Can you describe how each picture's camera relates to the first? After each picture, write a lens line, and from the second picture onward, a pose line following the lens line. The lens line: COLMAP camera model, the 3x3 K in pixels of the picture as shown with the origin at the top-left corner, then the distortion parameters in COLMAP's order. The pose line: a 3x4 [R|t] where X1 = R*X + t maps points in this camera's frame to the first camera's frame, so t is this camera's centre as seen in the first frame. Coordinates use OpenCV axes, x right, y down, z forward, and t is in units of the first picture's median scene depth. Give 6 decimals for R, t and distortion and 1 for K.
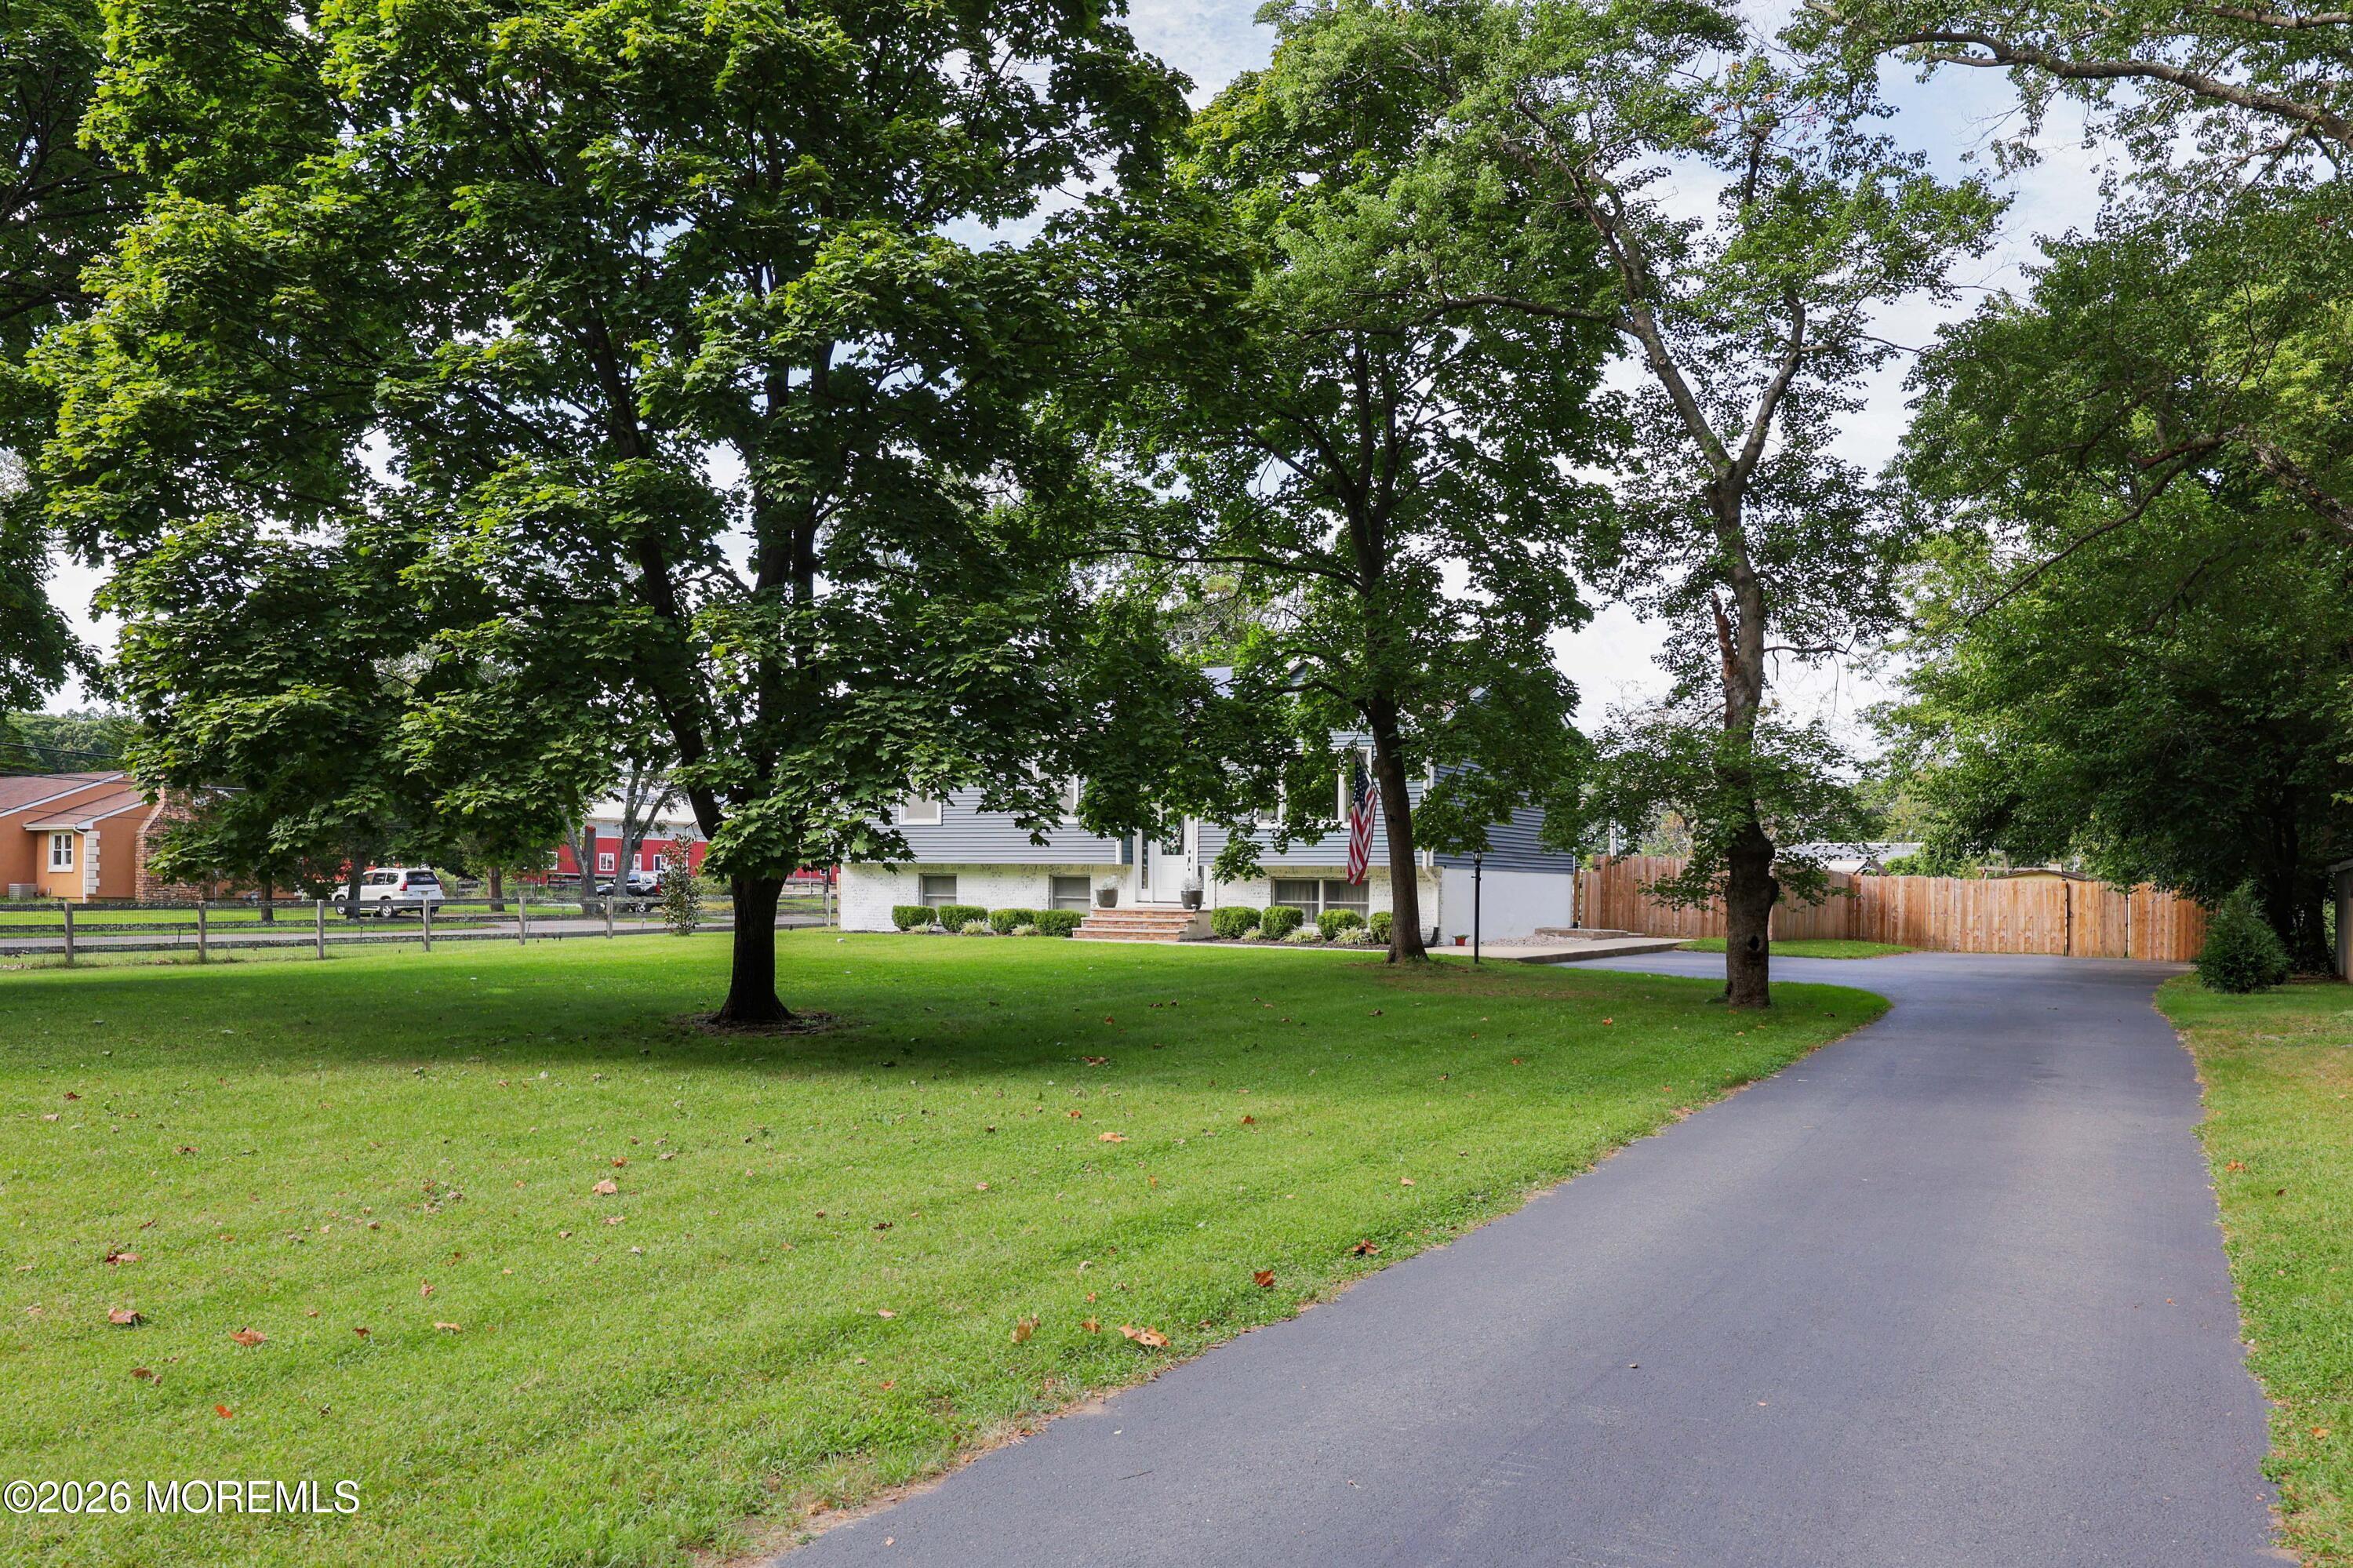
lens RADIAL K [[1749.1, 0, 1171.3], [0, 1749.1, 776.1], [0, 0, 1]] dist [0.007589, 0.003249]
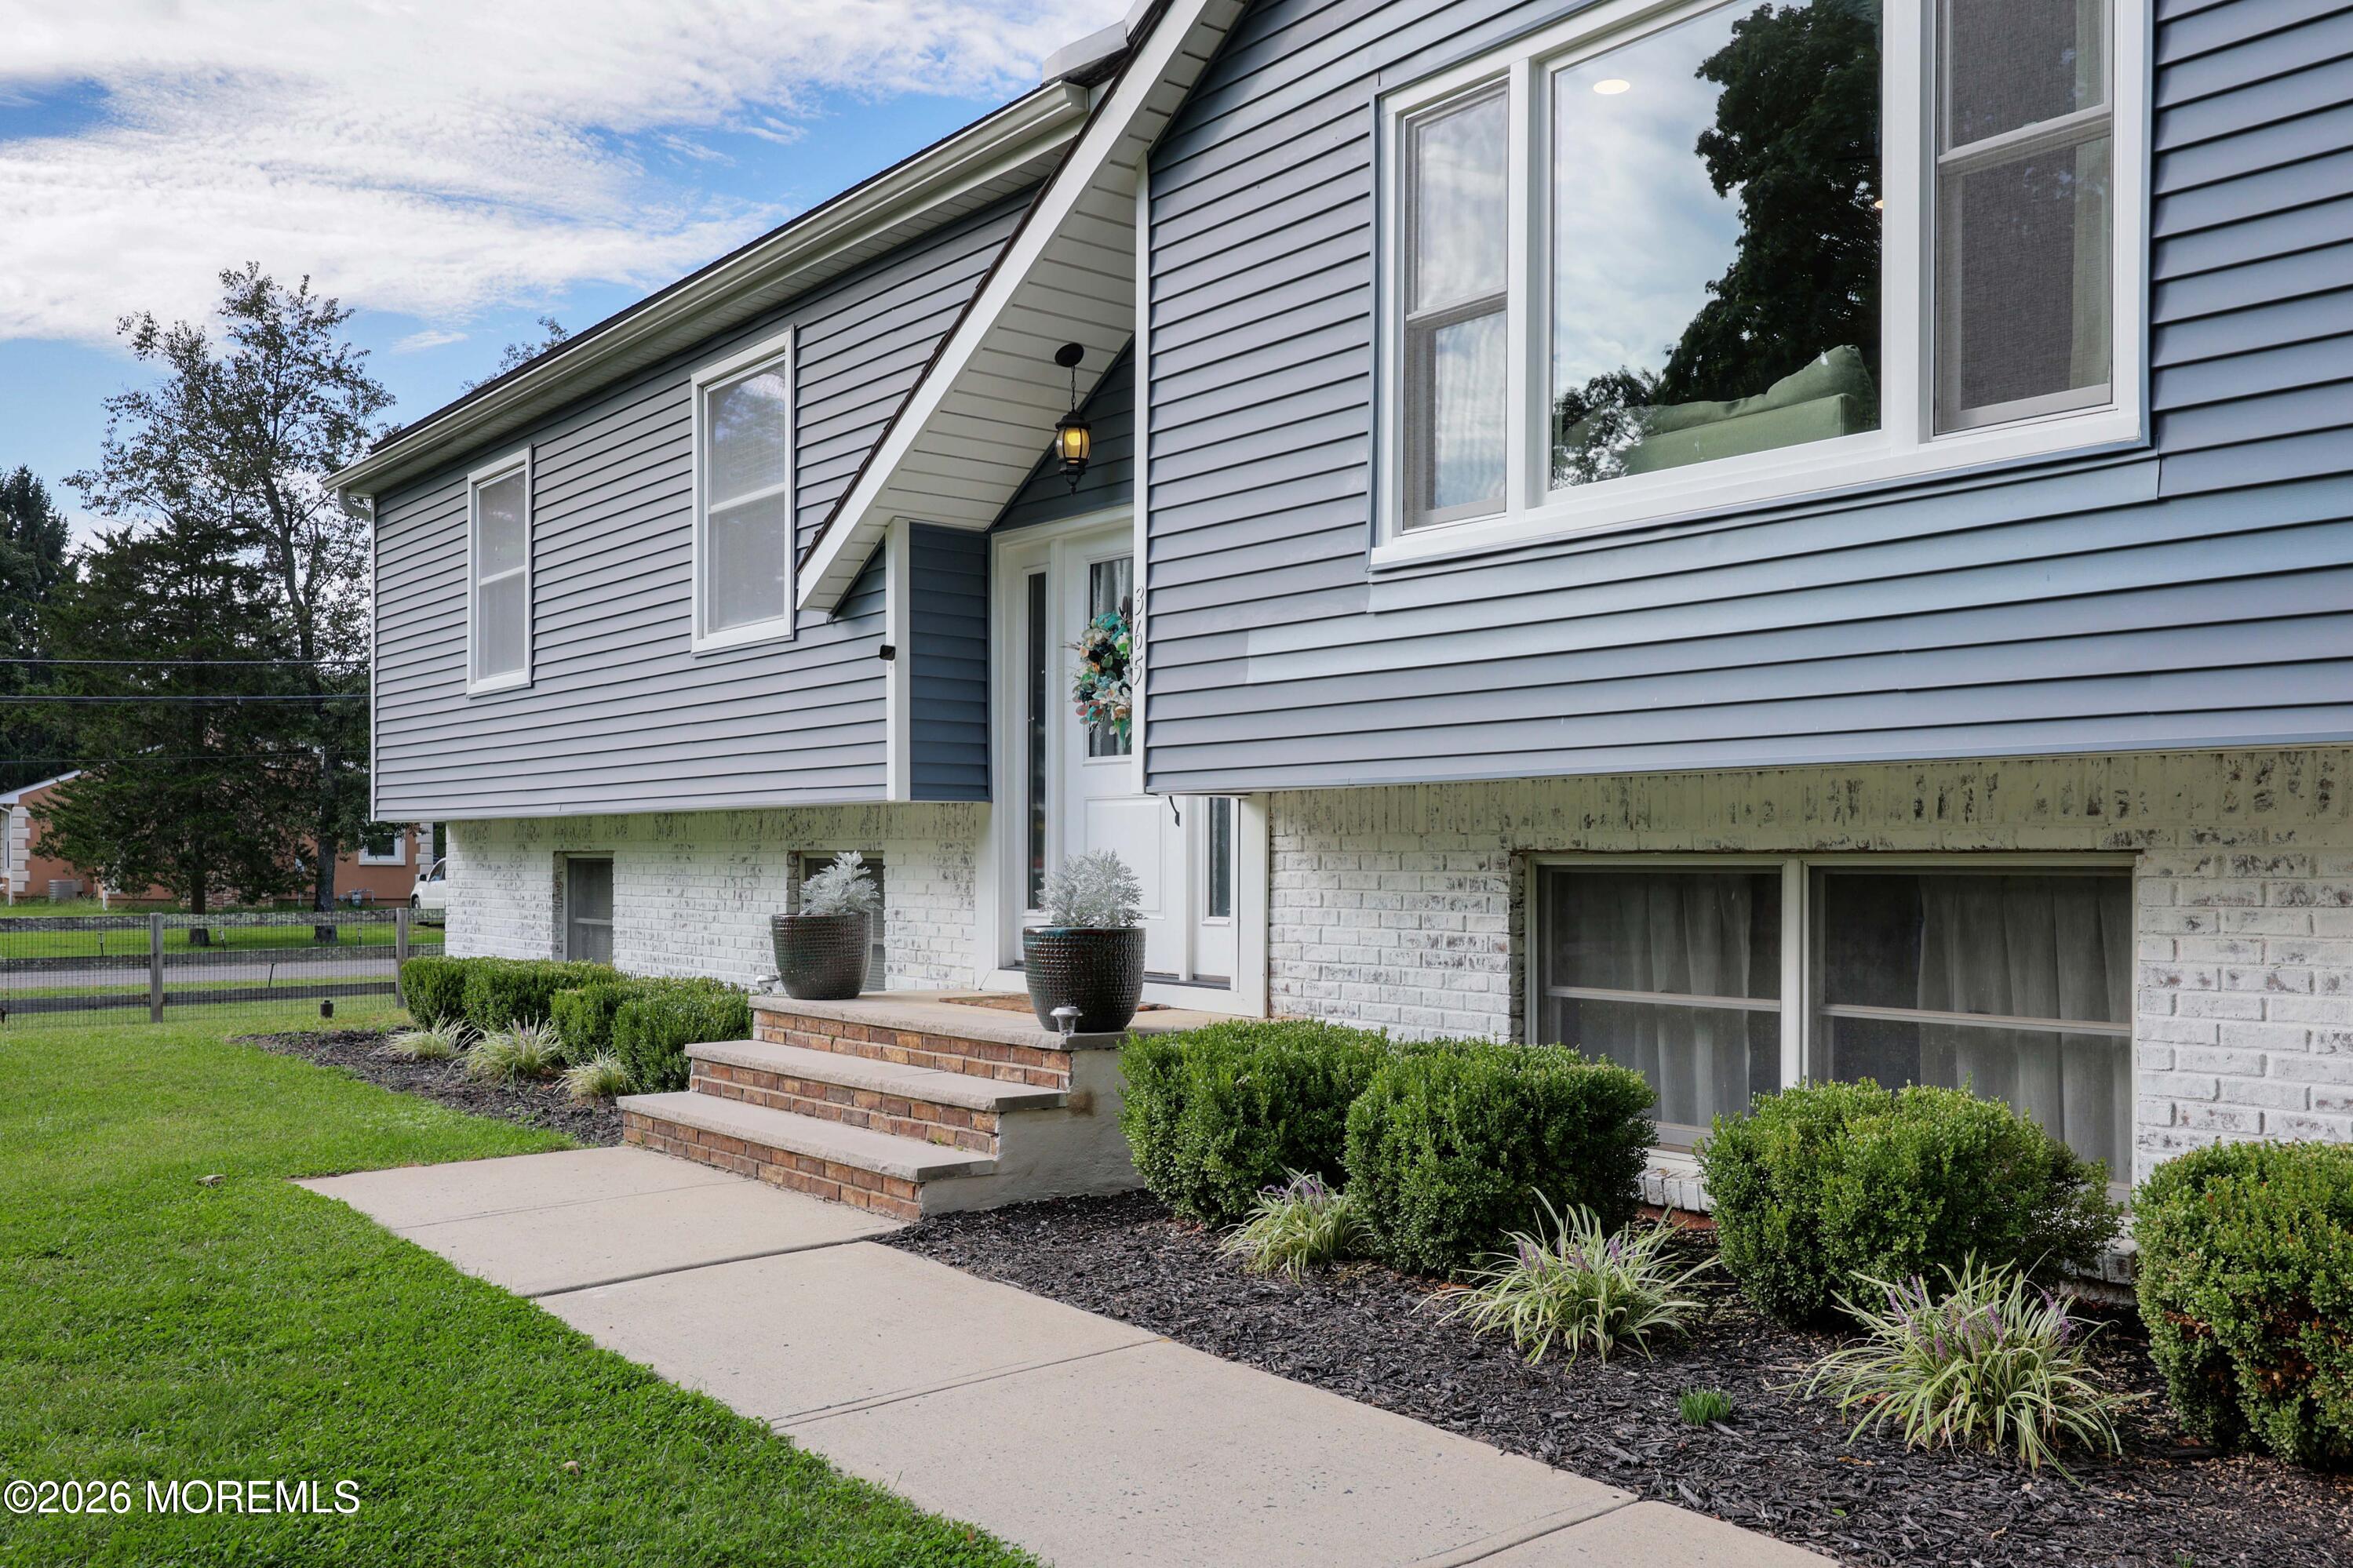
lens RADIAL K [[1891.4, 0, 1181.2], [0, 1891.4, 796.6], [0, 0, 1]] dist [0.004487, 0.000437]
pose [[0.933426, -0.028645, -0.357625, 0.087916], [0.042323, 0.998639, 0.030478, 0.042284], [0.356265, -0.043585, 0.933368, 0.758298]]
